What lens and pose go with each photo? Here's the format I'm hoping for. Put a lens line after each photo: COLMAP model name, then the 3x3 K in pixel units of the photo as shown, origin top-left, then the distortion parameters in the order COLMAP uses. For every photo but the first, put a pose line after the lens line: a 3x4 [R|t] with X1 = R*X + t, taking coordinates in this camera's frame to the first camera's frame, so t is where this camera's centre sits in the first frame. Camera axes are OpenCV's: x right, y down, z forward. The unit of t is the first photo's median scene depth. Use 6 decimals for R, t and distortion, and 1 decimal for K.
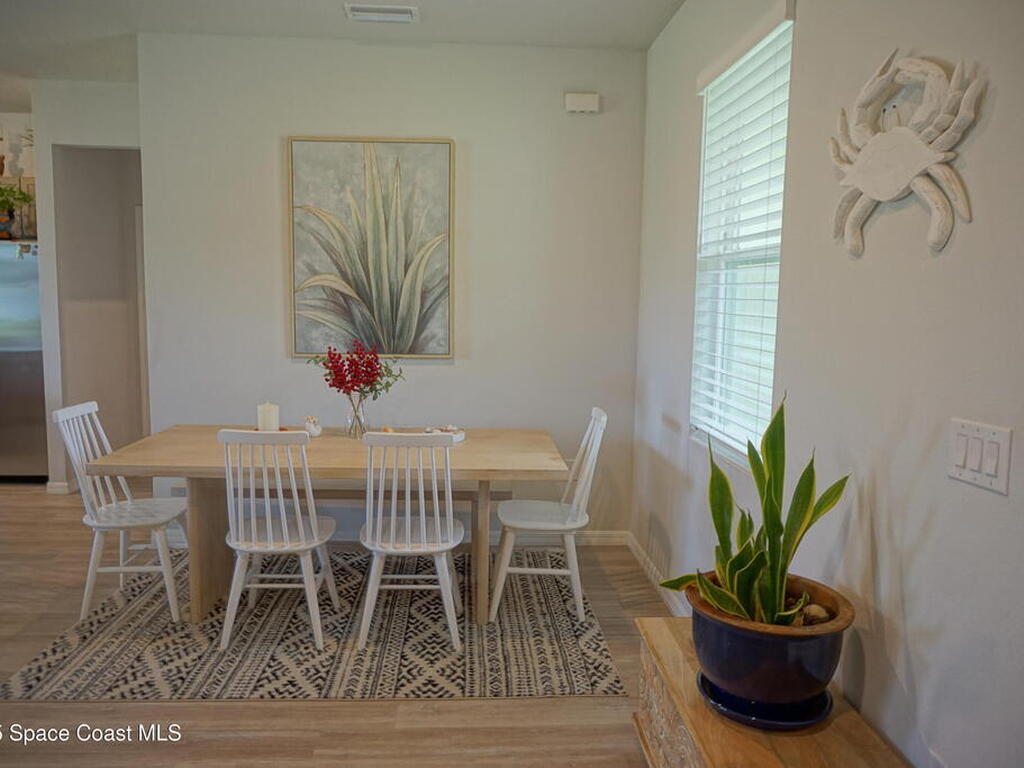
lens RADIAL K [[764.2, 0, 511.2], [0, 764.2, 386.2], [0, 0, 1]] dist [-0.052998, 0.037683]
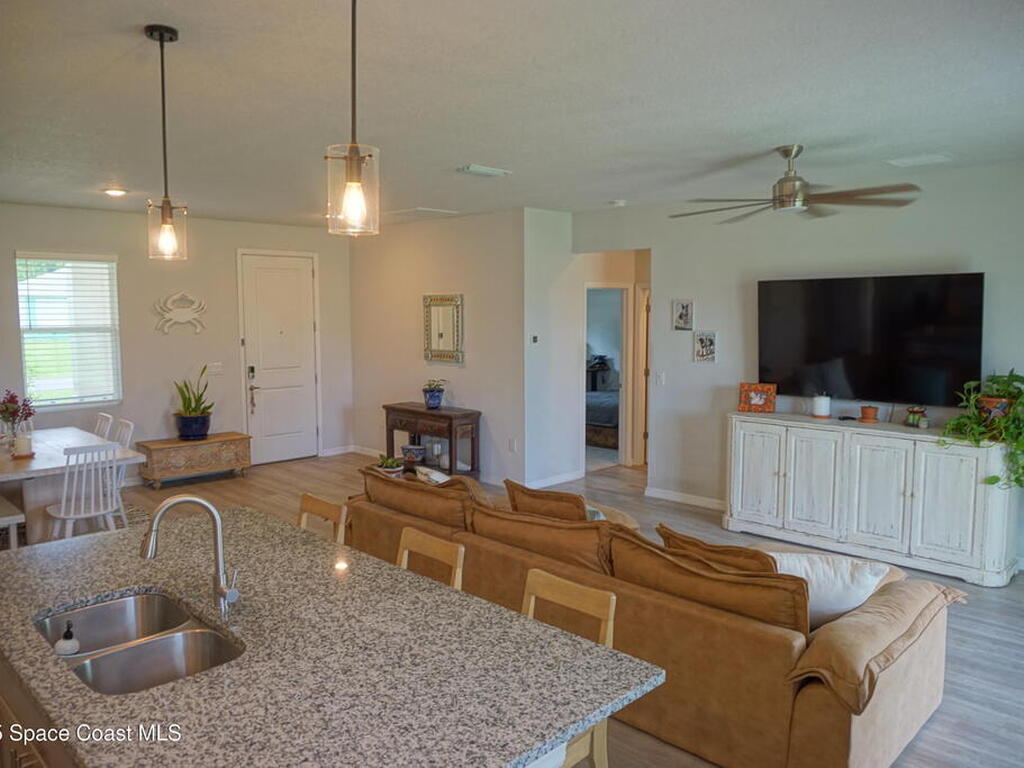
lens RADIAL K [[764.2, 0, 509.9], [0, 764.2, 385.8], [0, 0, 1]] dist [-0.052998, 0.037683]
pose [[-0.662695, -0.098431, 0.742393, -1.821054], [0.071086, 0.978581, 0.193201, -0.263764], [-0.745508, 0.180807, -0.641503, 1.074001]]
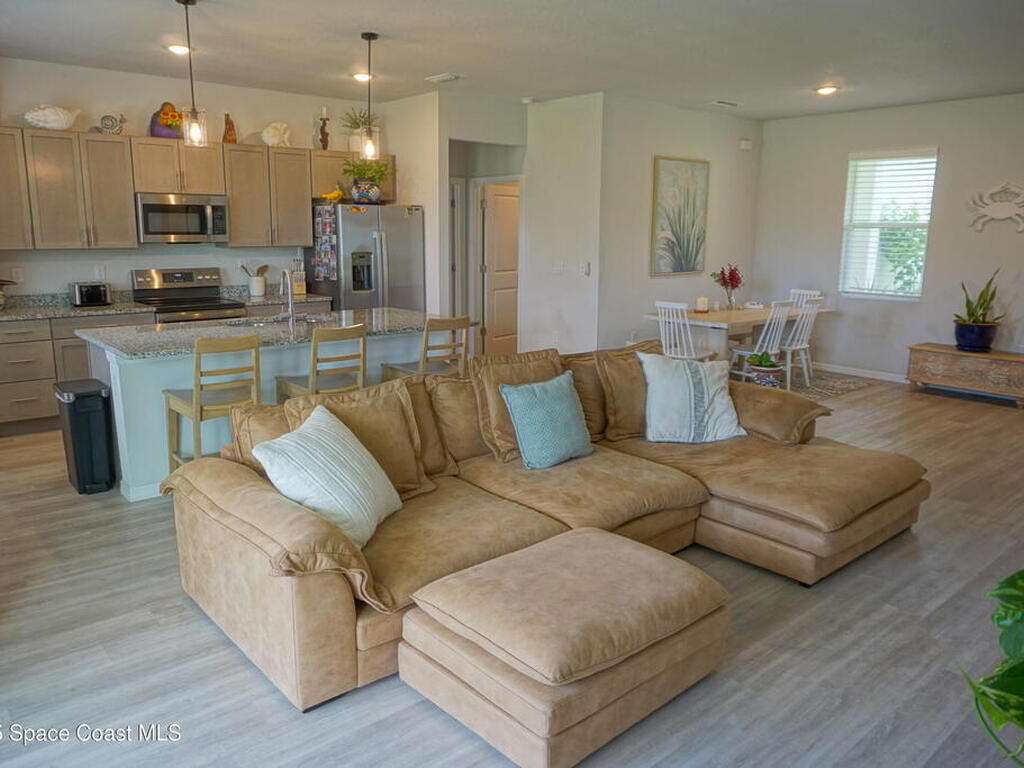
lens RADIAL K [[764.2, 0, 507.2], [0, 764.2, 384.7], [0, 0, 1]] dist [-0.052998, 0.037683]
pose [[0.794311, -0.139757, 0.591217, -1.743379], [0.080995, 0.988853, 0.124936, -0.037355], [-0.602088, -0.051353, 0.796777, -0.290943]]
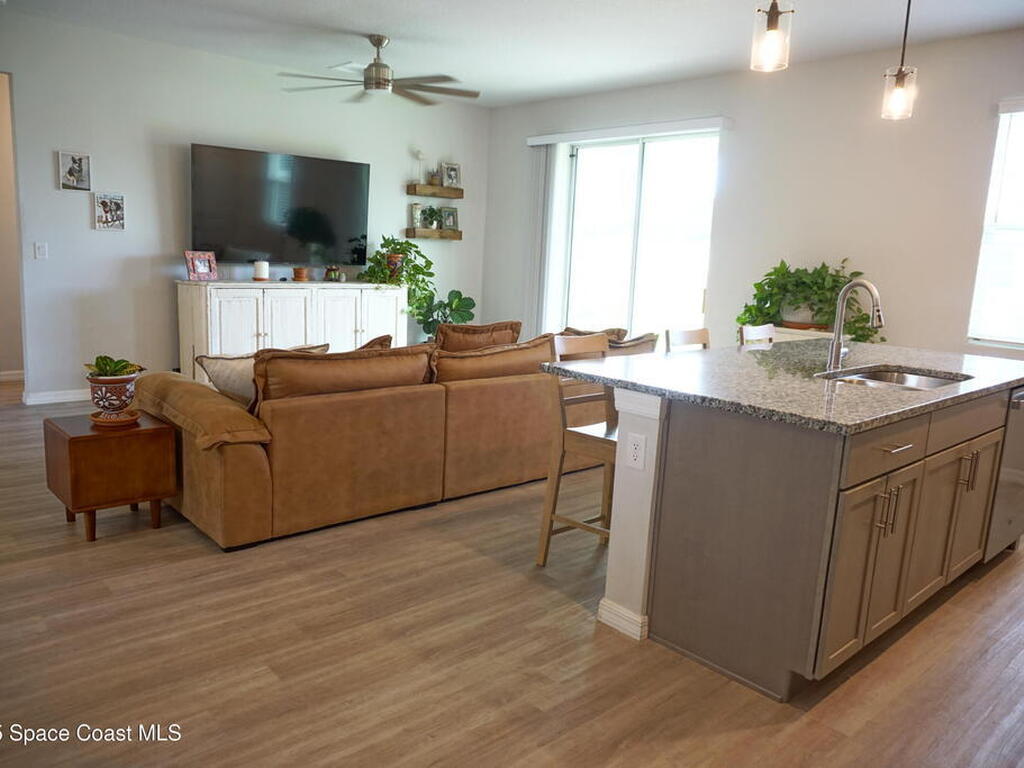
lens RADIAL K [[764.2, 0, 503.8], [0, 764.2, 385.3], [0, 0, 1]] dist [-0.052998, 0.037683]
pose [[-0.780831, 0.042291, -0.623310, -0.541794], [-0.140627, 0.960204, 0.241315, -0.127917], [0.608710, 0.276080, -0.743809, 1.268635]]
